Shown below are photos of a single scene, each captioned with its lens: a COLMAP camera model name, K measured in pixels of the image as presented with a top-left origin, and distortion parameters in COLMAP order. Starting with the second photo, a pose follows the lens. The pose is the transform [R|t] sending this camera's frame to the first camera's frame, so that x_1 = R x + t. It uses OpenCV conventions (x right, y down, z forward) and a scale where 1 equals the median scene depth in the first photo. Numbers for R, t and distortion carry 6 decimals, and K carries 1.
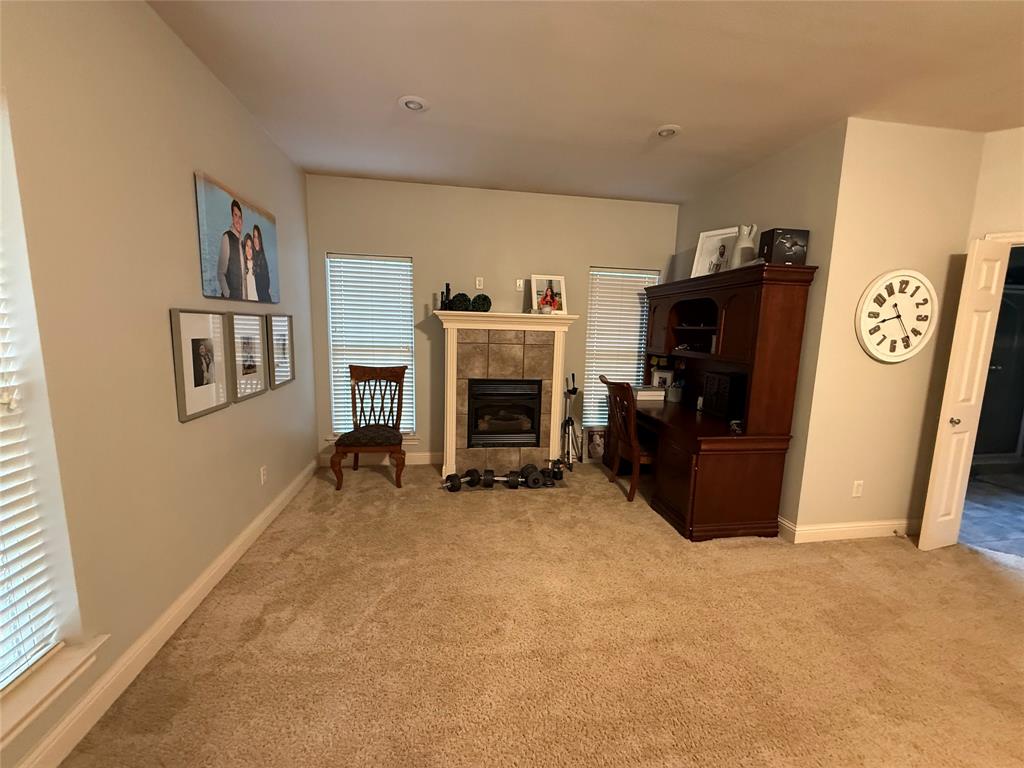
lens RADIAL K [[408.4, 0, 510.0], [0, 408.4, 383.1], [0, 0, 1]] dist [0.001875, 0.000257]
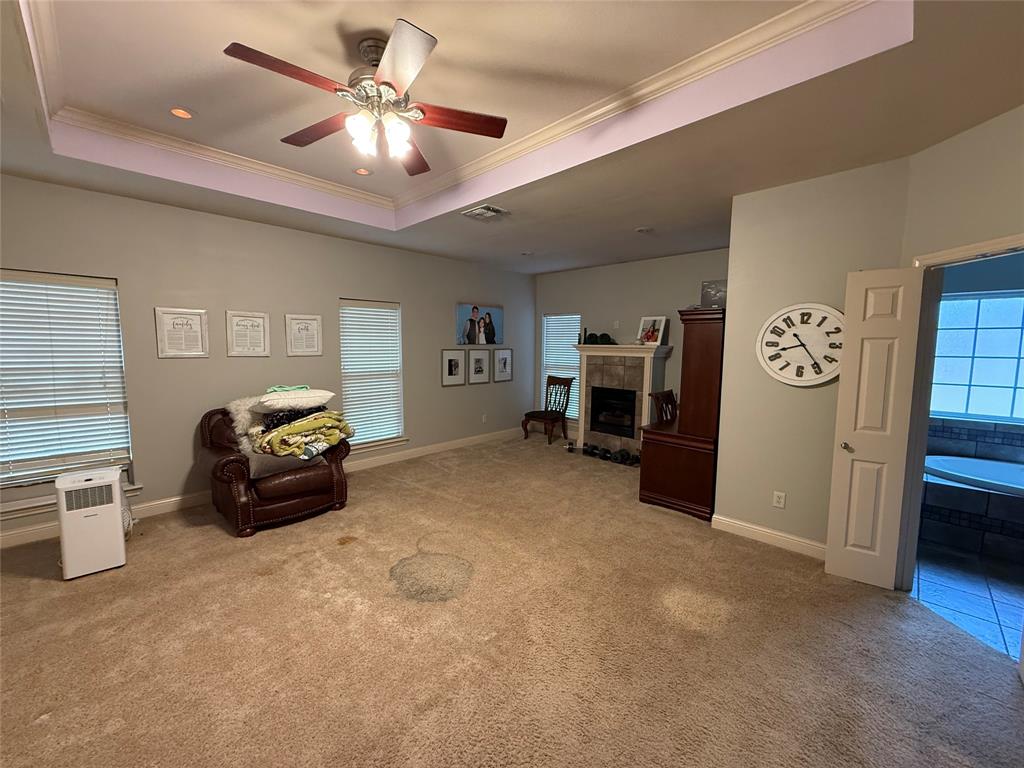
lens RADIAL K [[408.4, 0, 511.0], [0, 408.4, 381.5], [0, 0, 1]] dist [0.001875, 0.000257]
pose [[0.595004, 0.051882, -0.802046, 1.346394], [-0.103283, 0.994576, -0.012286, 0.030272], [0.797058, 0.090148, 0.597136, -0.274510]]
